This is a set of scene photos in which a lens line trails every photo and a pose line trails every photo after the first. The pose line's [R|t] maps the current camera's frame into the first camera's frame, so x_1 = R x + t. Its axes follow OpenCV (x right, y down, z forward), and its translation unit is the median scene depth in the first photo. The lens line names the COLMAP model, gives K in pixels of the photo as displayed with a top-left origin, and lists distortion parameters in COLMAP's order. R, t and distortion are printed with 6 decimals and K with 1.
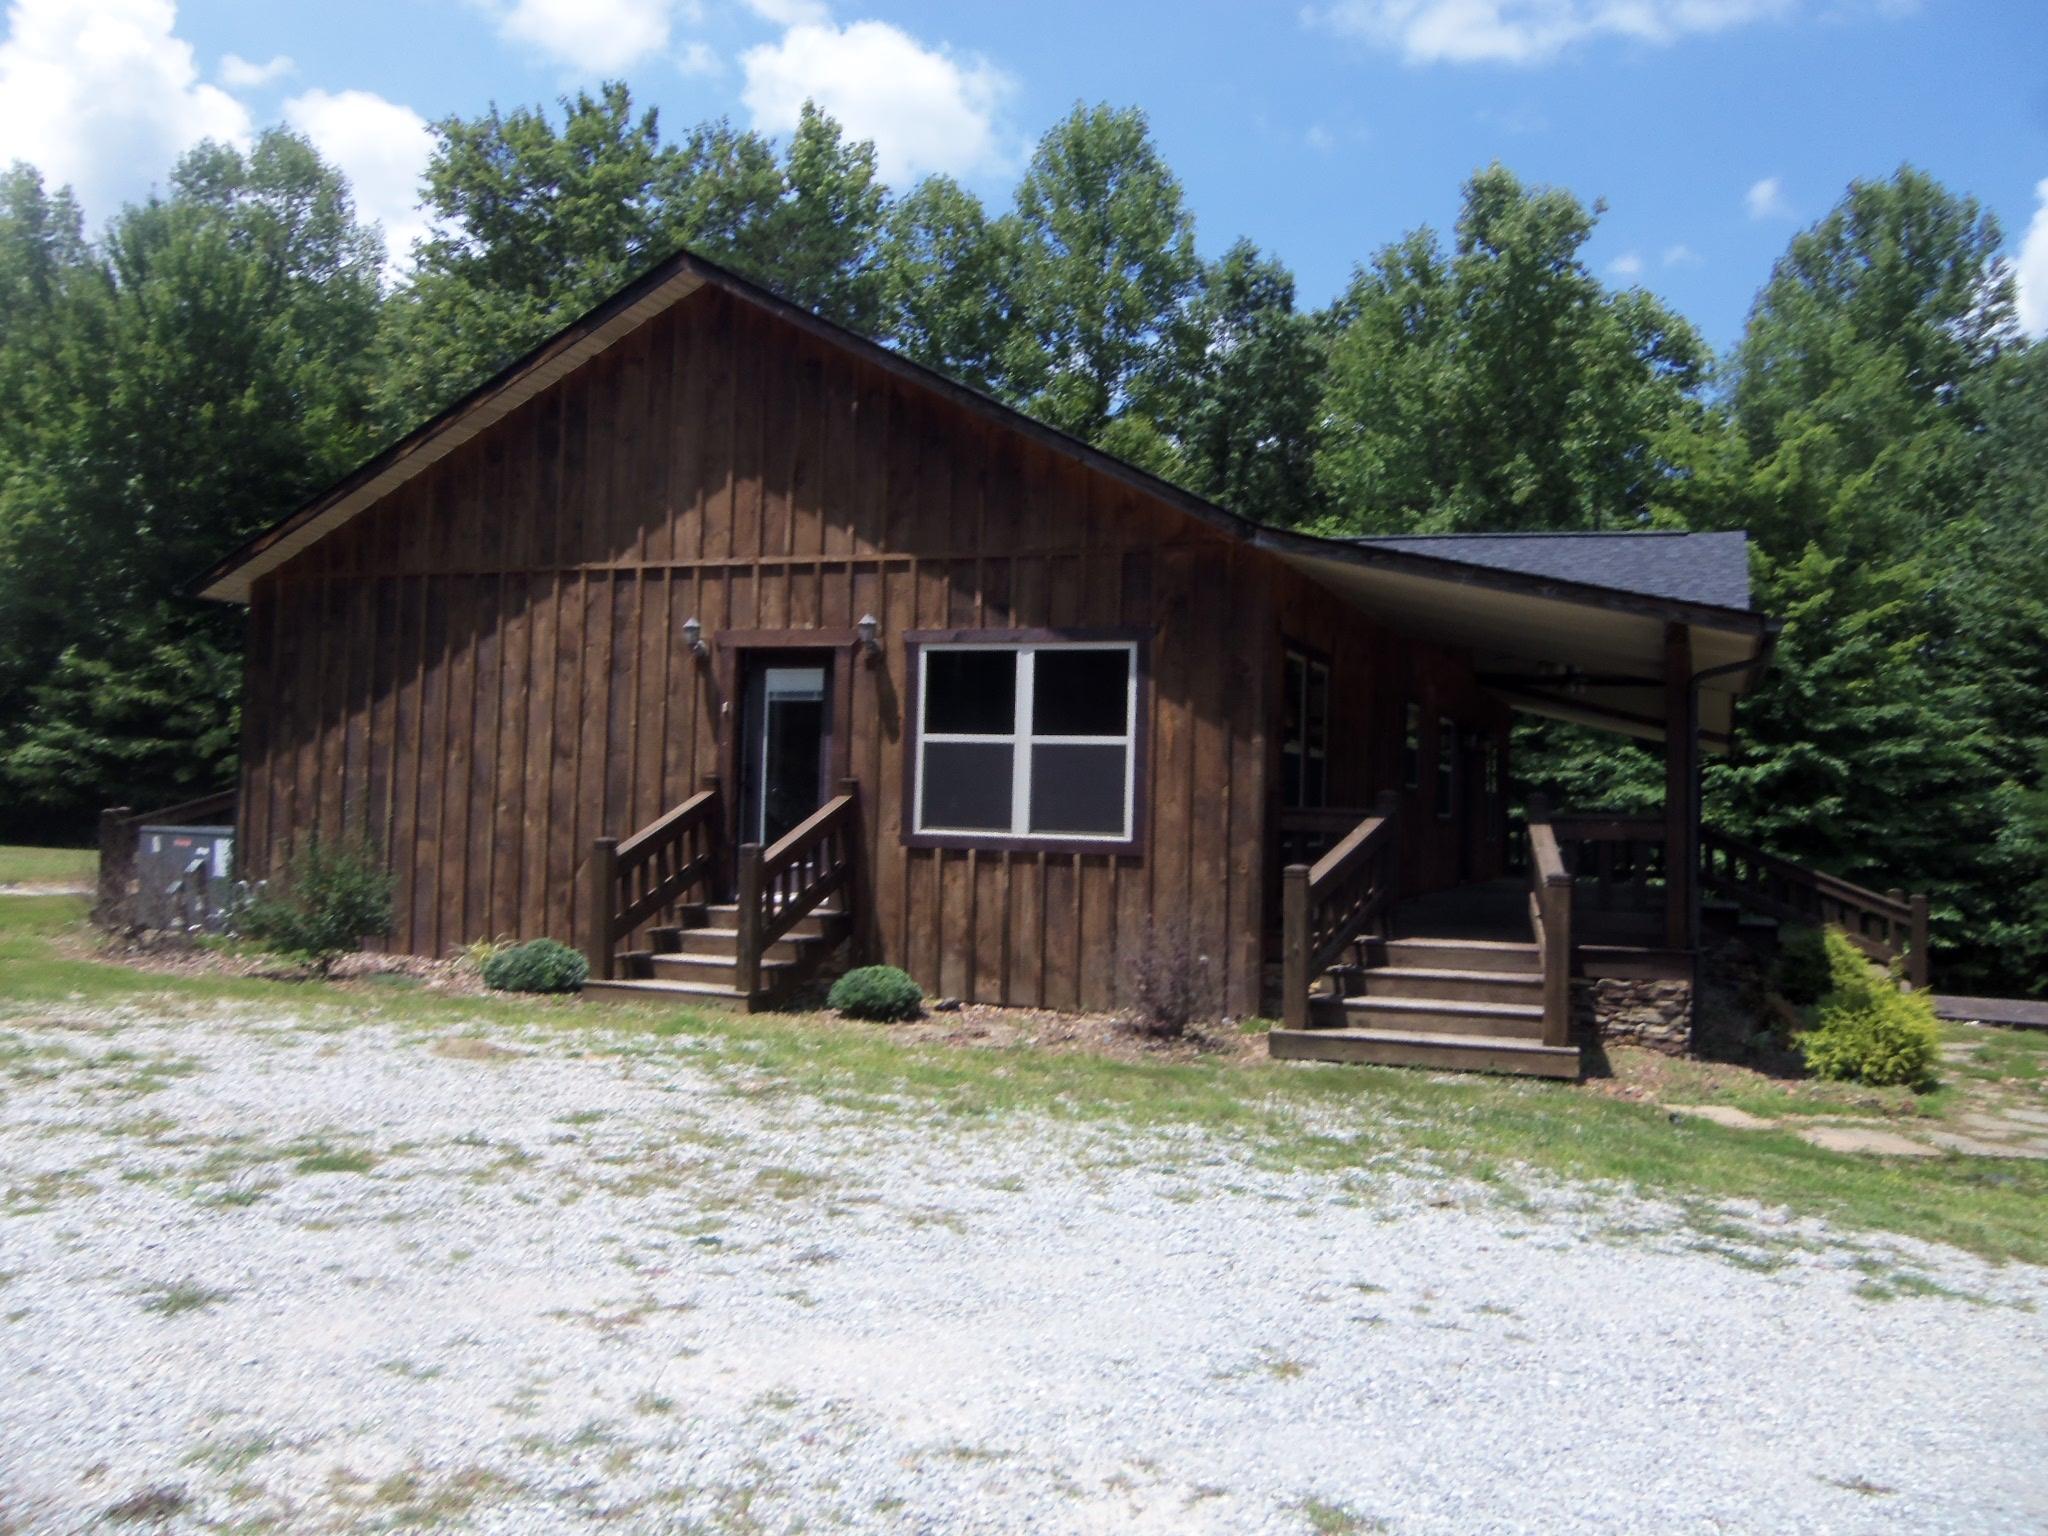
lens RADIAL K [[1668.6, 0, 1020.4], [0, 1668.6, 745.3], [0, 0, 1]] dist [-0.040074, 0.002397]
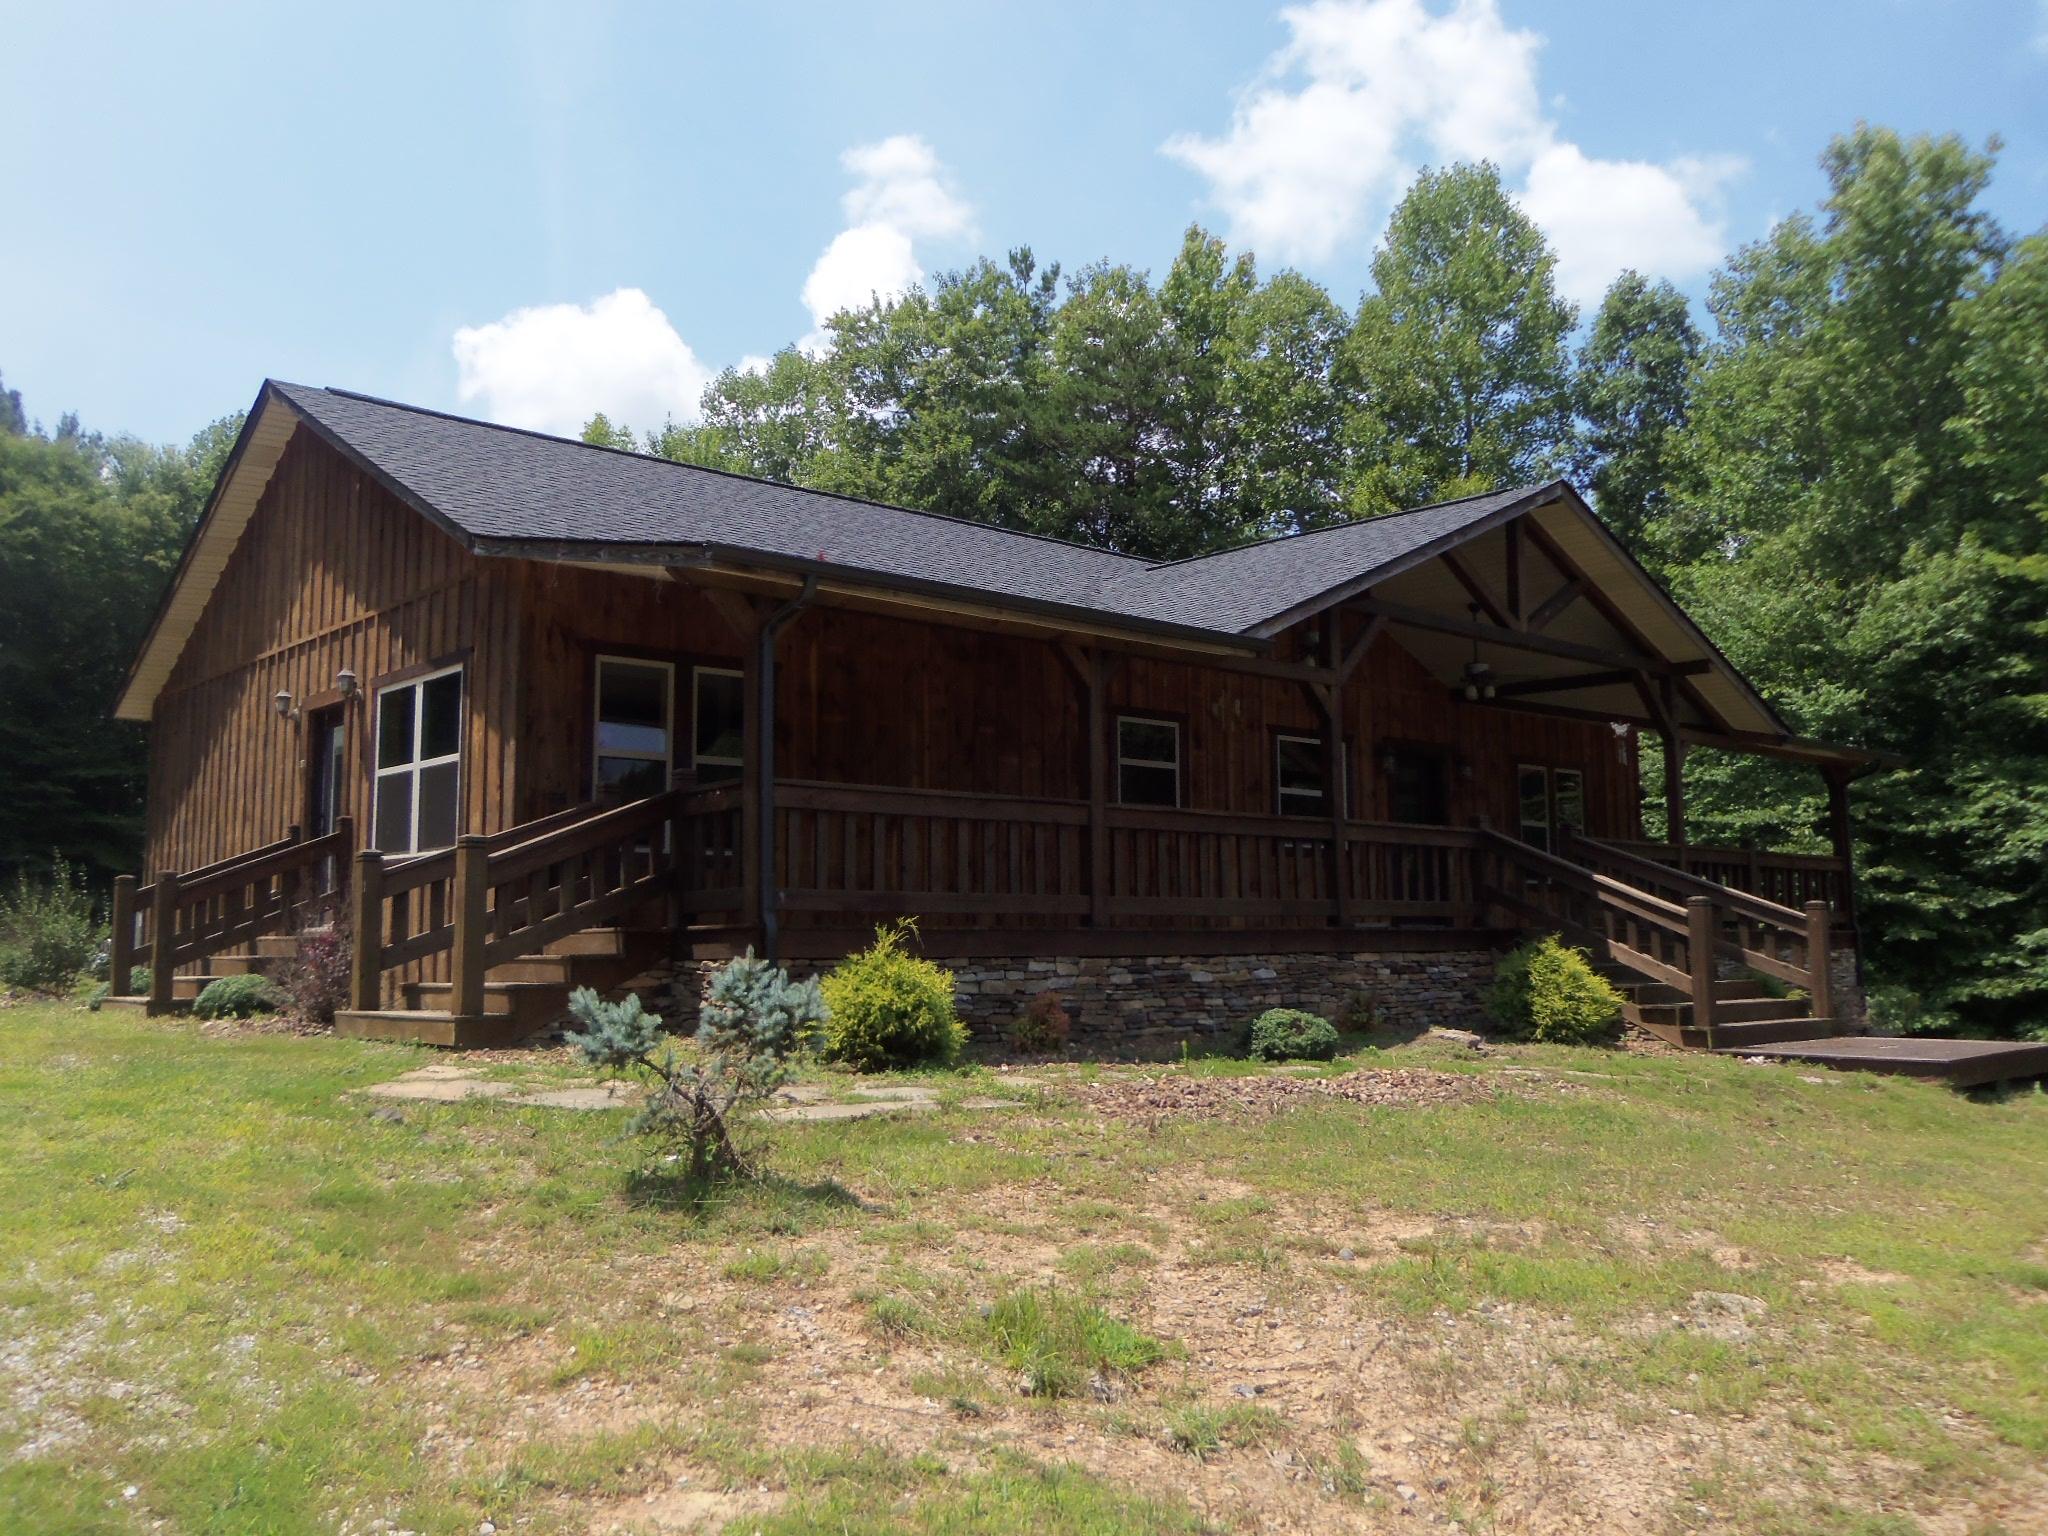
lens RADIAL K [[1668.6, 0, 1020.4], [0, 1668.6, 745.3], [0, 0, 1]] dist [-0.040074, 0.002397]
pose [[0.896777, -0.088480, -0.433546, 0.269904], [0.050591, 0.993881, -0.098190, 0.035621], [0.439581, 0.066121, 0.895766, 0.075053]]
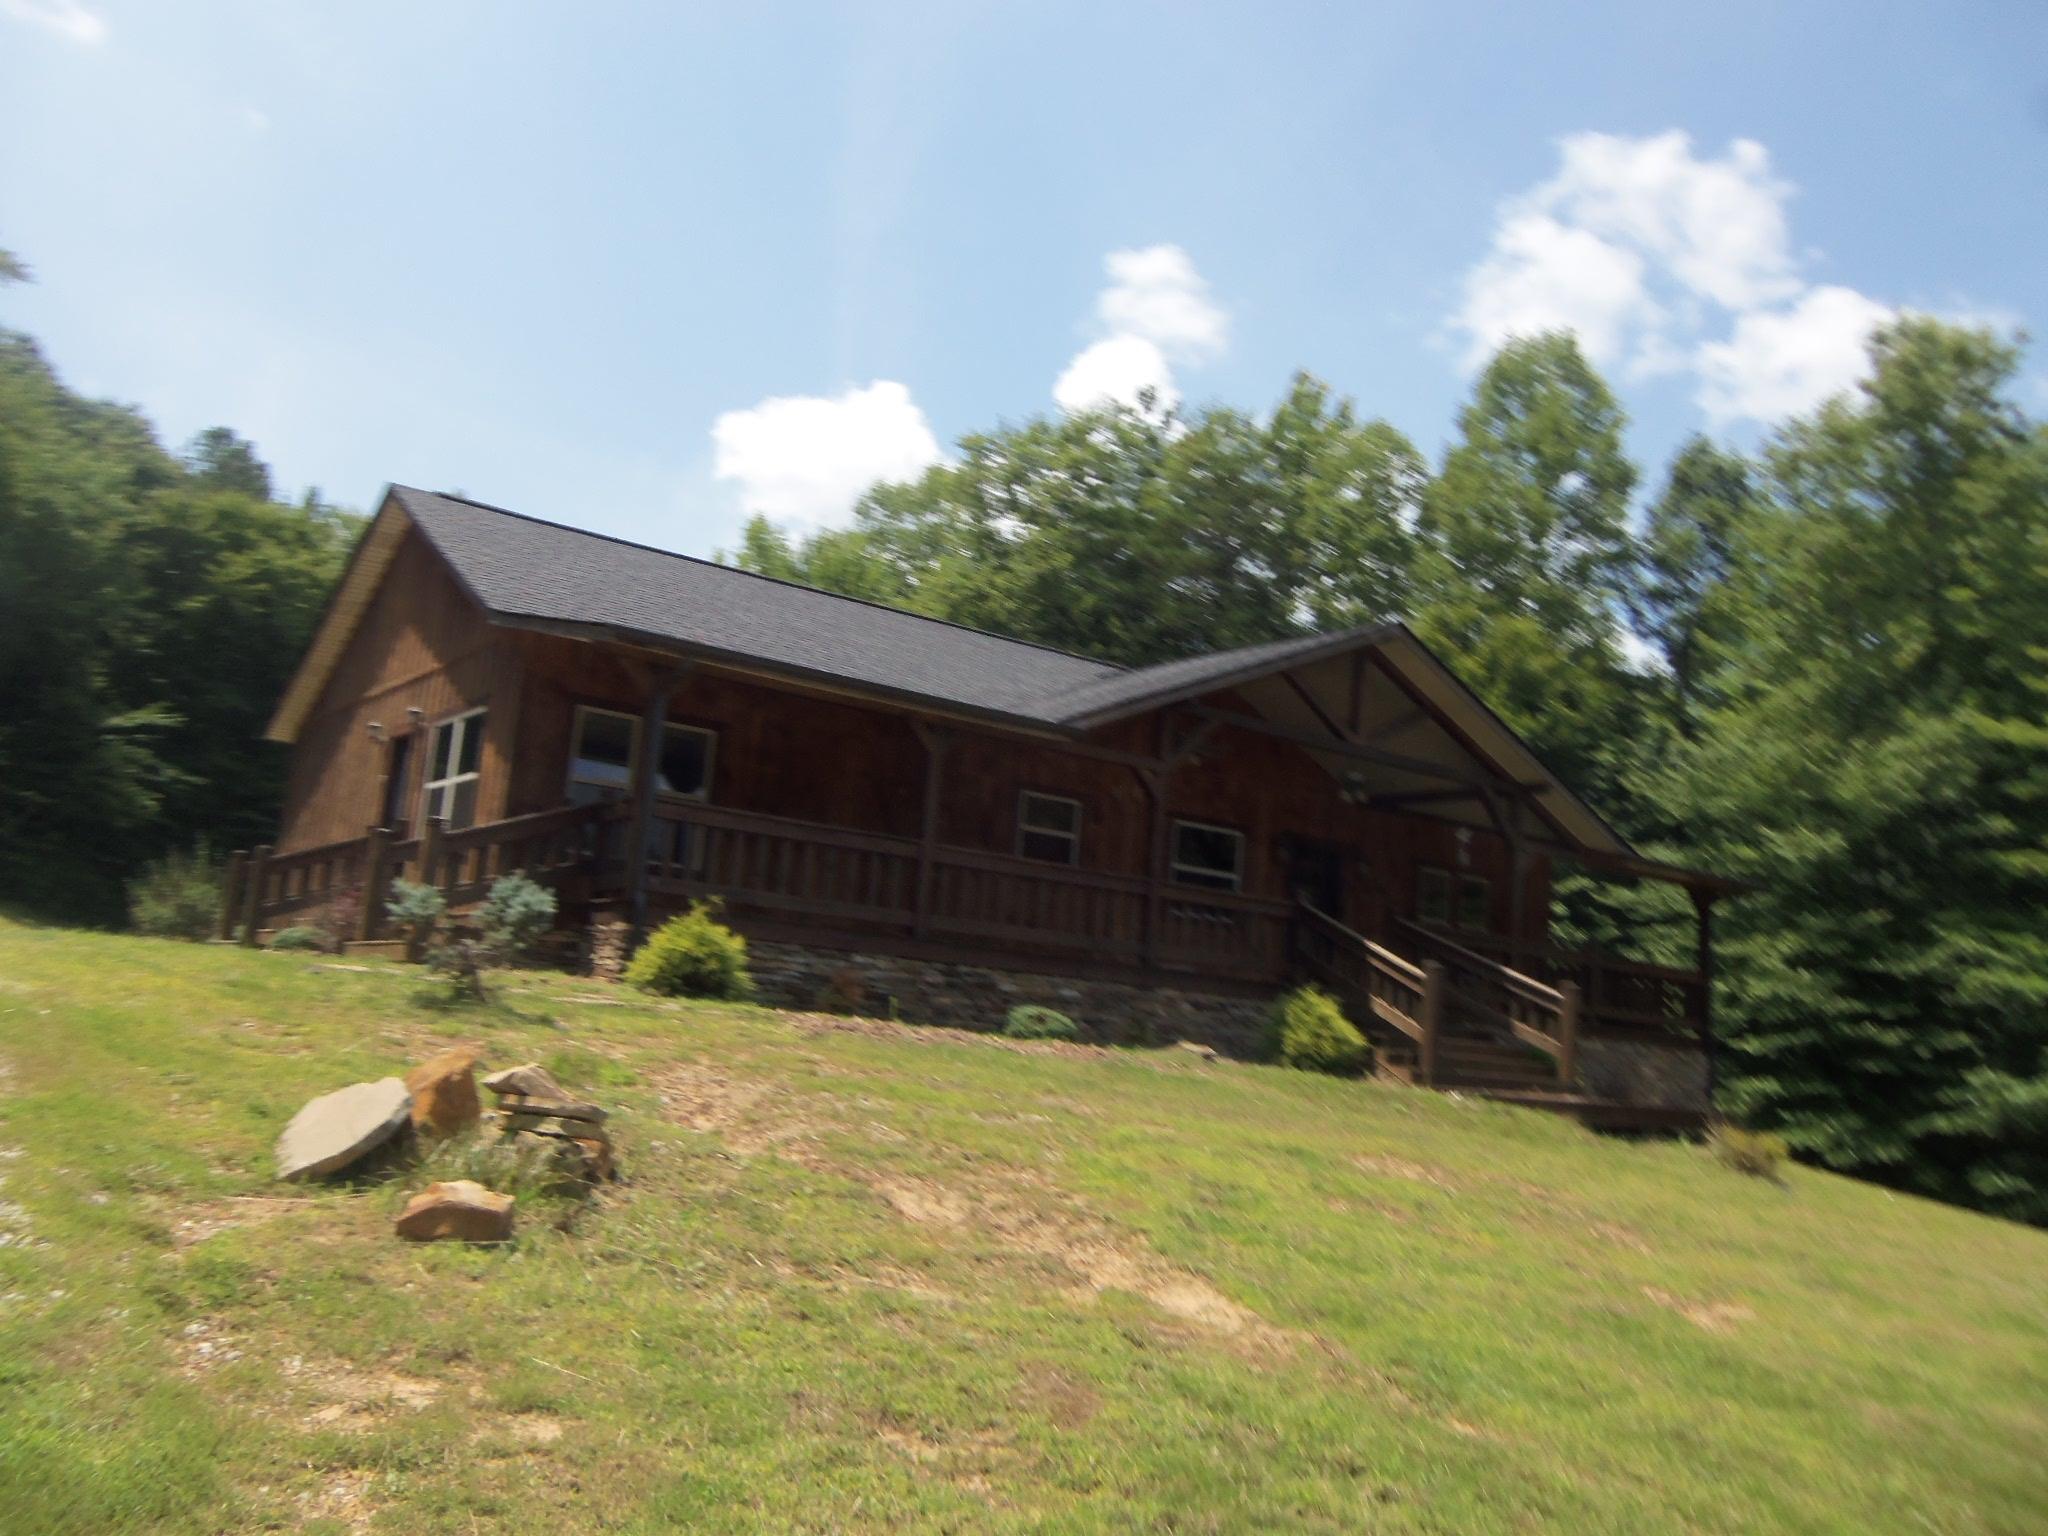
lens RADIAL K [[1668.6, 0, 1020.4], [0, 1668.6, 745.3], [0, 0, 1]] dist [-0.040074, 0.002397]
pose [[0.847163, -0.055538, -0.528422, 0.390844], [-0.037384, 0.985827, -0.163545, 0.060513], [0.530016, 0.158304, 0.833080, 0.026418]]
